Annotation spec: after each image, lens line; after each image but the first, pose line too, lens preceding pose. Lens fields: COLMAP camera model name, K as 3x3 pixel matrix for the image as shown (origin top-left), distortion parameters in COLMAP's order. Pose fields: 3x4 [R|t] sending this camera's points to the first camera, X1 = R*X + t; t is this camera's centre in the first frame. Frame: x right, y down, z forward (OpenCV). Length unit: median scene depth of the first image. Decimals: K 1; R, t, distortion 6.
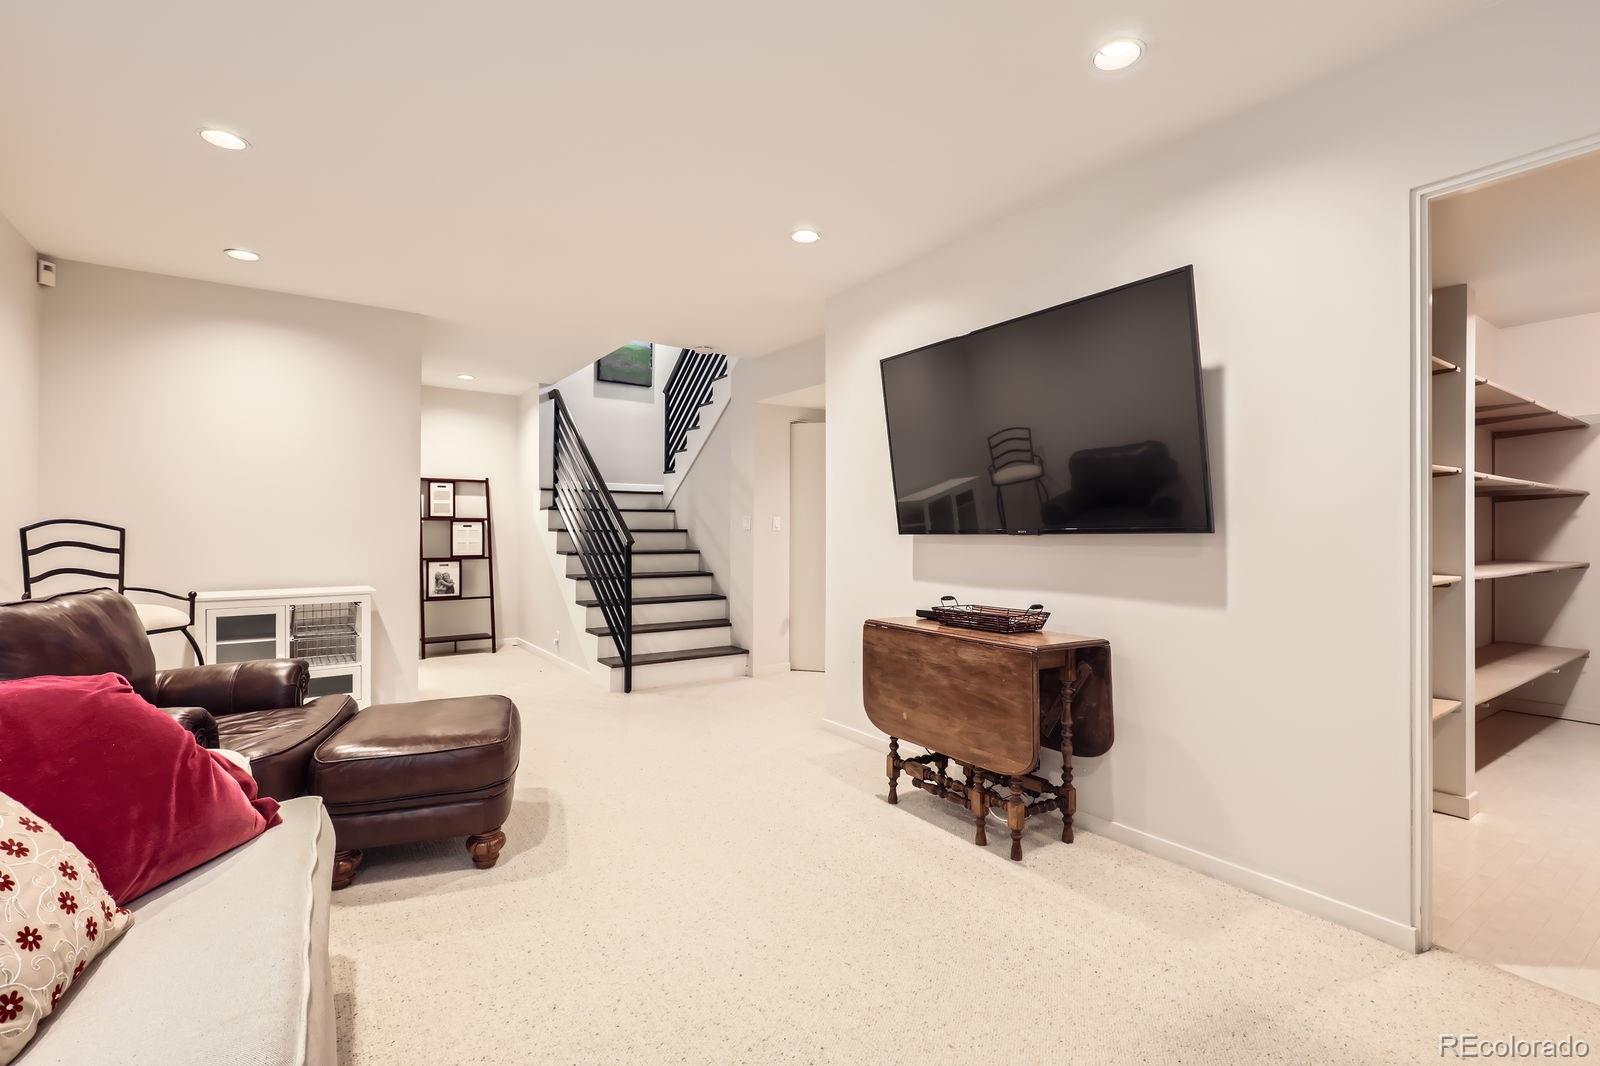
lens RADIAL K [[722.4, 0, 801.6], [0, 722.4, 532.6], [0, 0, 1]] dist [0.003446, -0.000411]
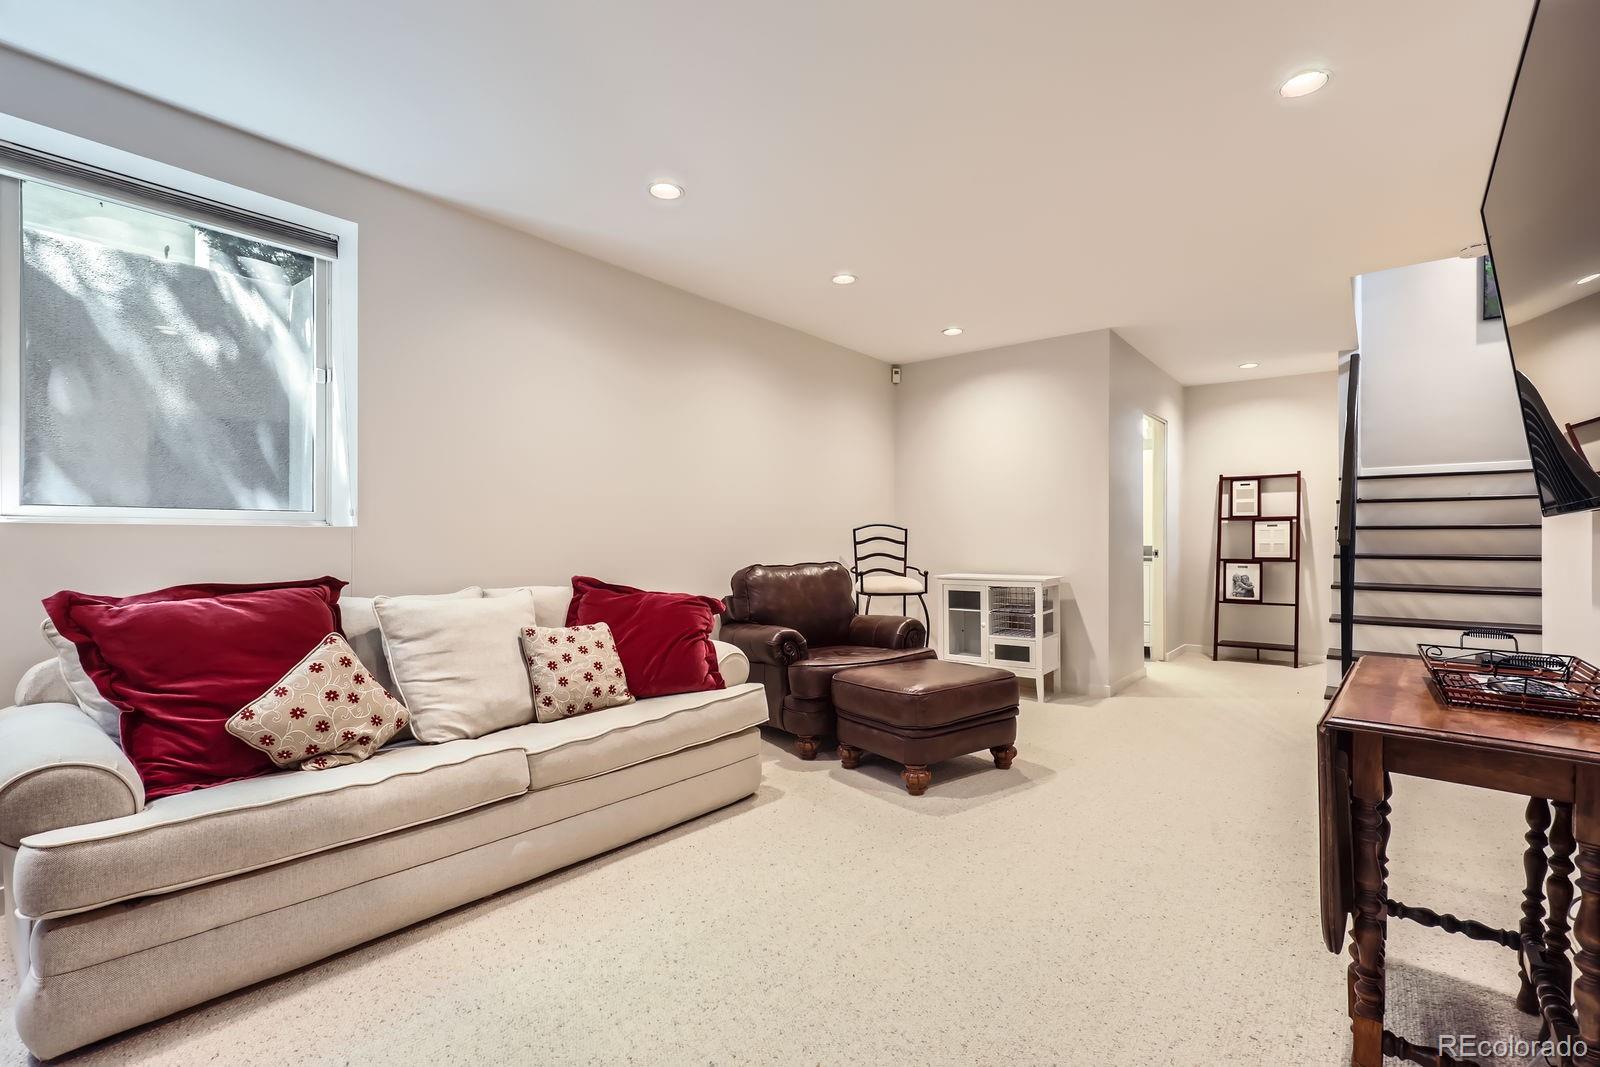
lens RADIAL K [[722.4, 0, 800.9], [0, 722.4, 538.8], [0, 0, 1]] dist [0.003446, -0.000411]
pose [[0.292428, -0.004648, -0.956276, 0.246783], [0.001403, 0.999989, -0.004432, 0.011276], [0.956287, -0.000046, 0.292431, 0.163124]]
